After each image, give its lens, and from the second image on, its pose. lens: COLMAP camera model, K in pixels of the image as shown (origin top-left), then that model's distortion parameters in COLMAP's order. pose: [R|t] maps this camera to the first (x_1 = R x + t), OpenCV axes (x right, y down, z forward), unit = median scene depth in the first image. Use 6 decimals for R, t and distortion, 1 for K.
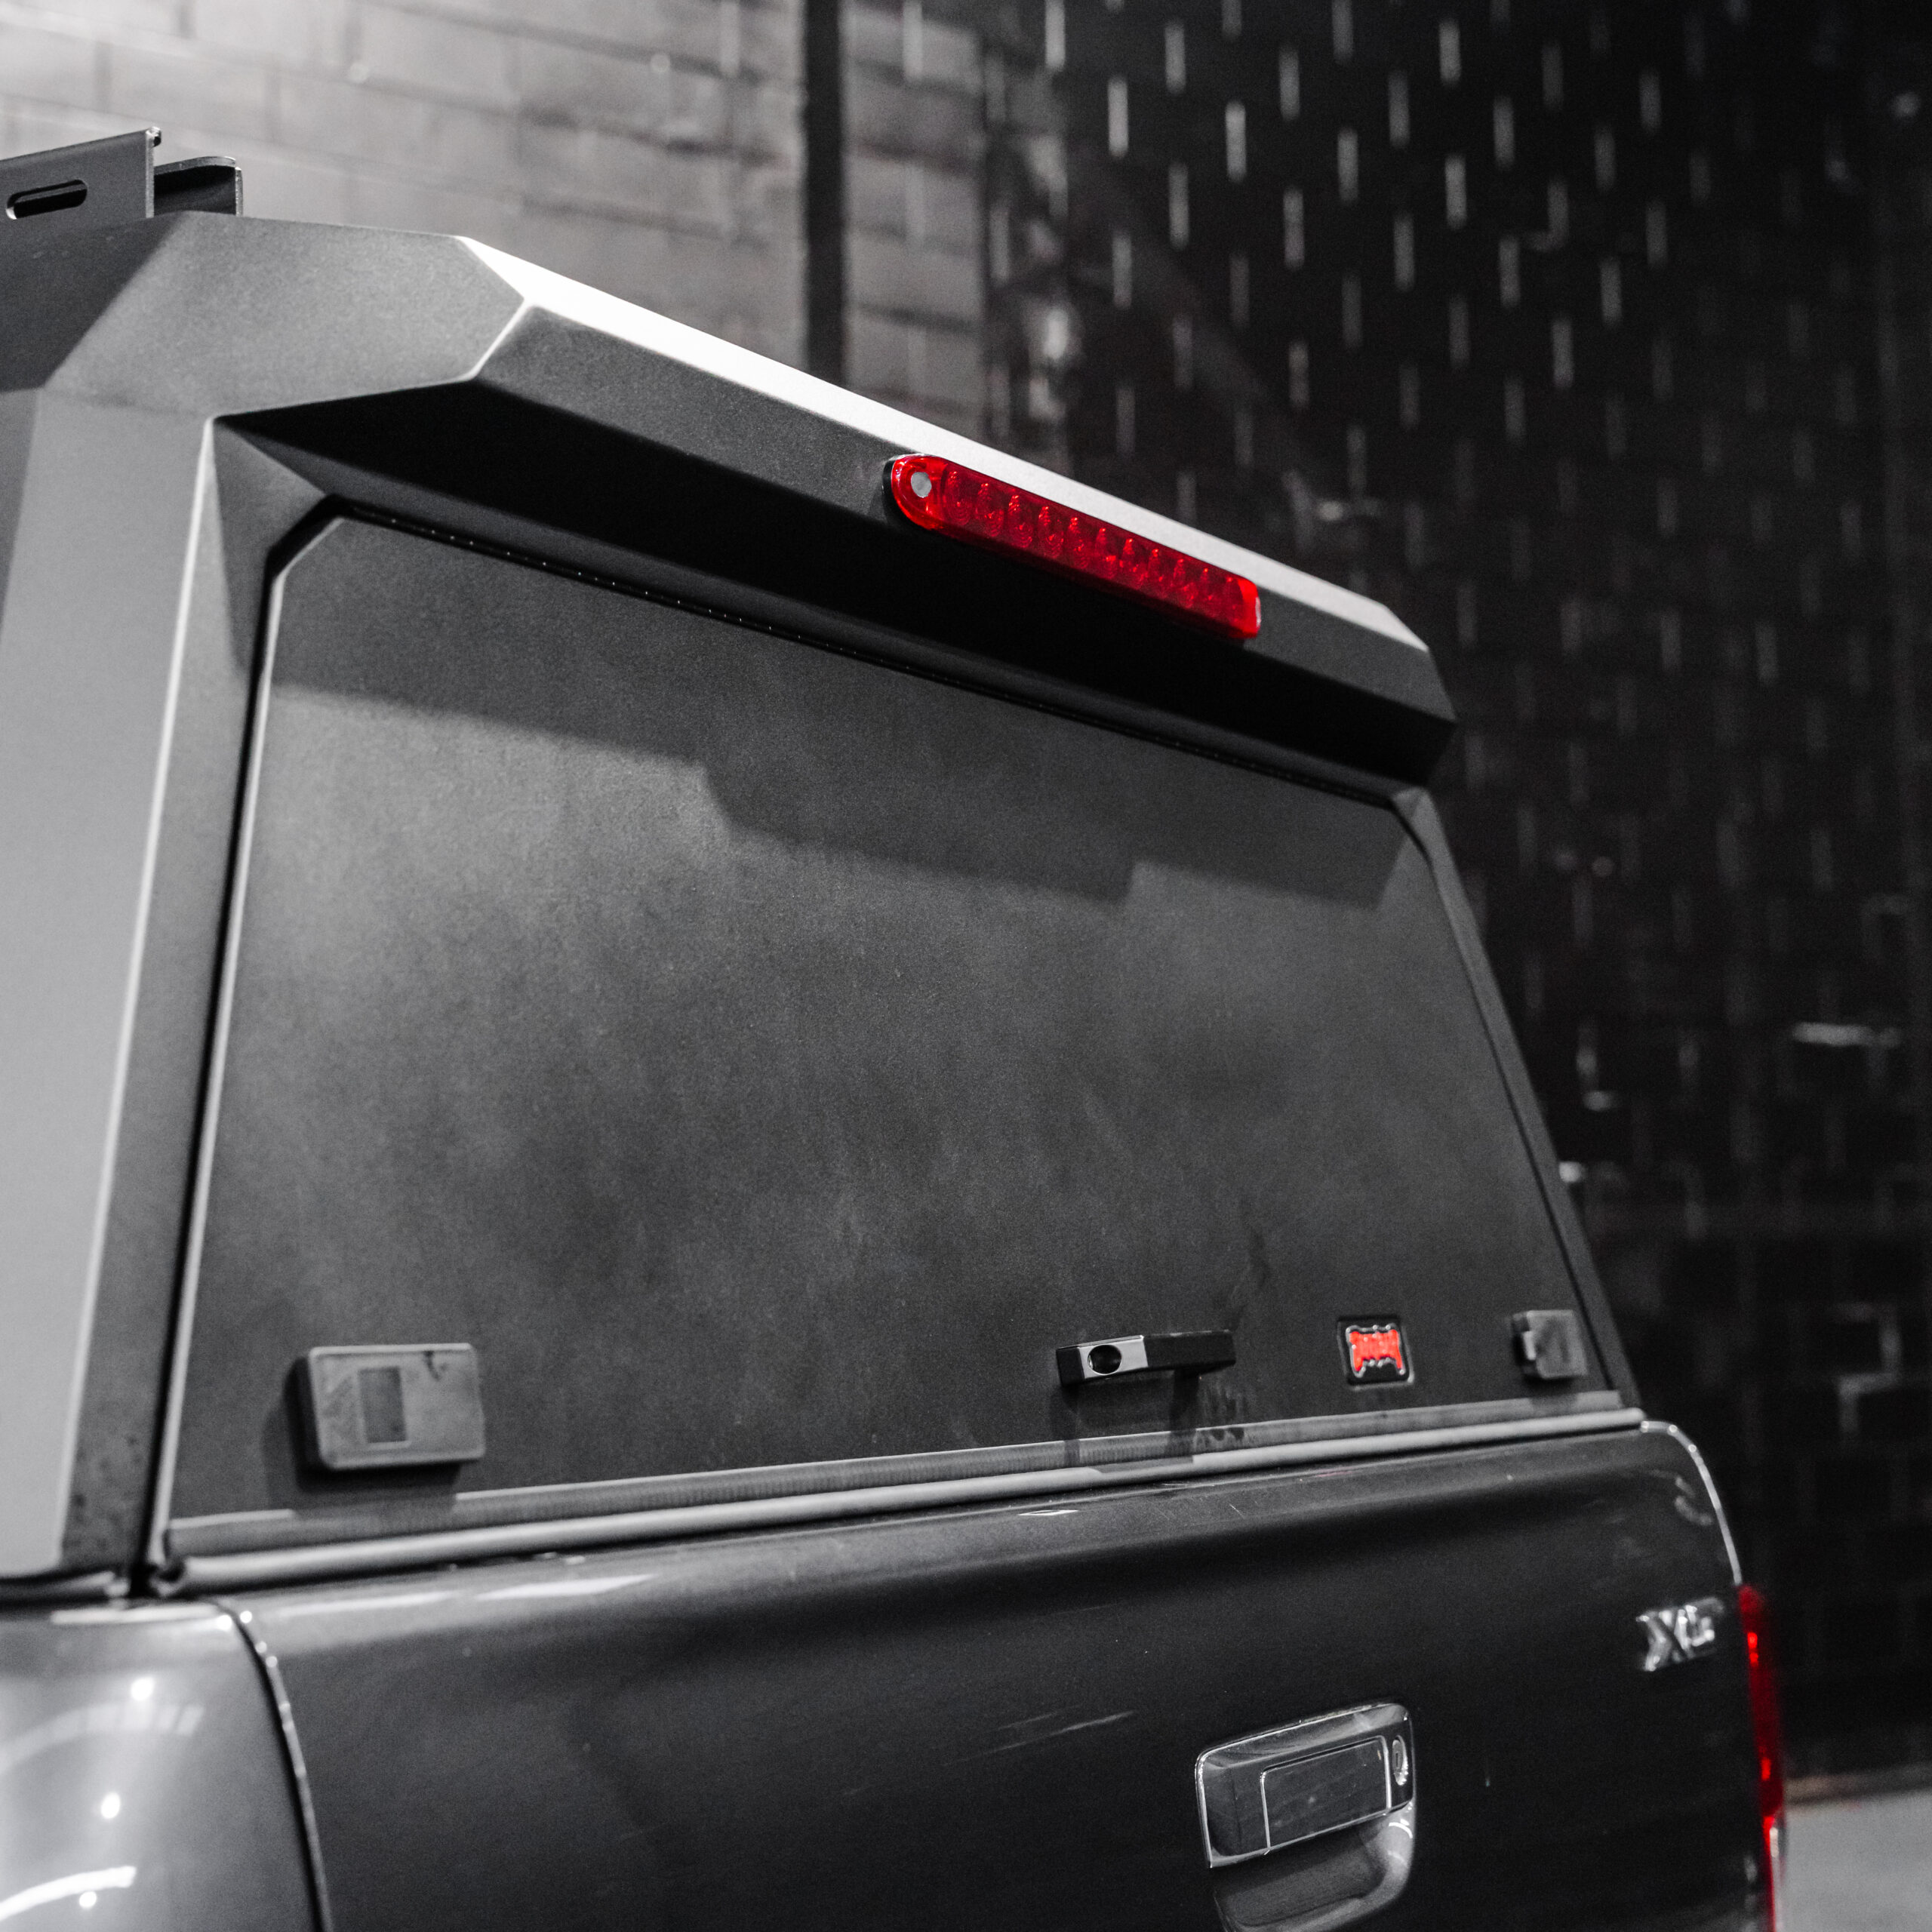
lens RADIAL K [[3682.1, 0, 968.0], [0, 3682.1, 716.6], [0, 0, 1]] dist [-0.027337, 0.112297]
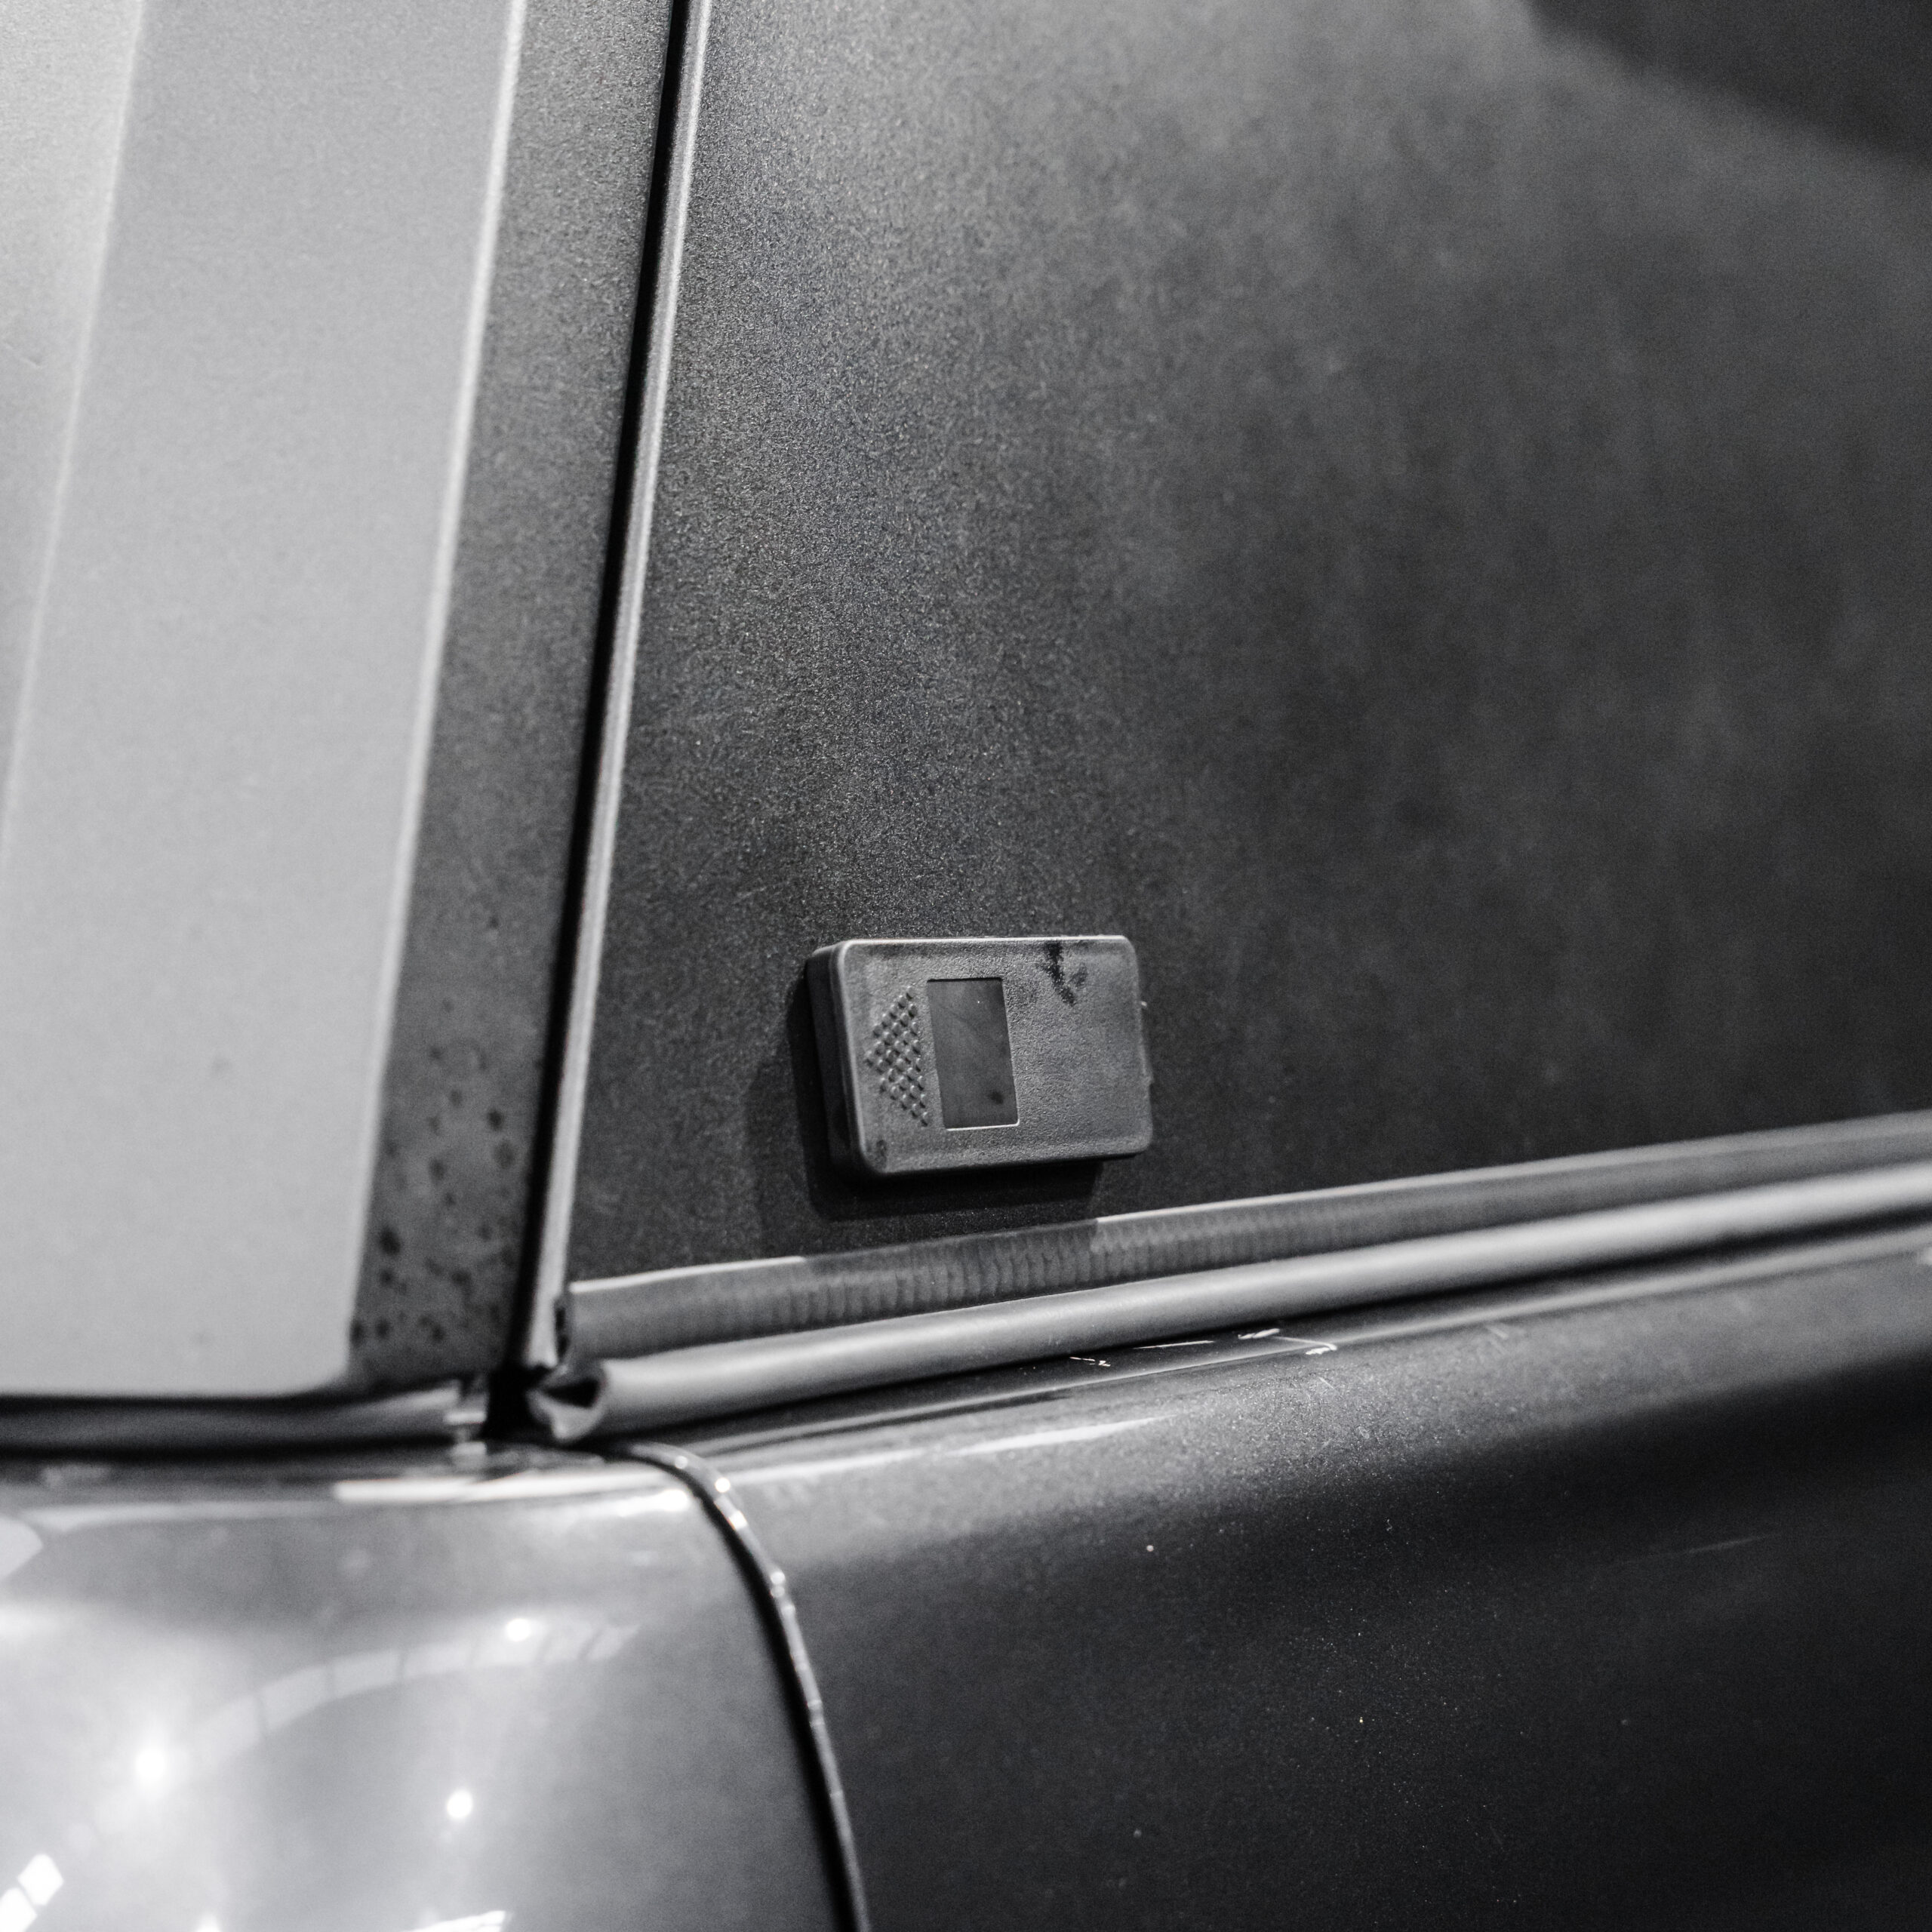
lens RADIAL K [[4181.7, 0, 966.0], [0, 4181.7, 966.0], [0, 0, 1]] dist [-0.000947, -0.272175]
pose [[0.994317, 0.039738, -0.098768, -0.097127], [-0.020320, 0.981510, 0.190330, 0.061515], [0.104505, -0.187241, 0.976739, 0.409630]]
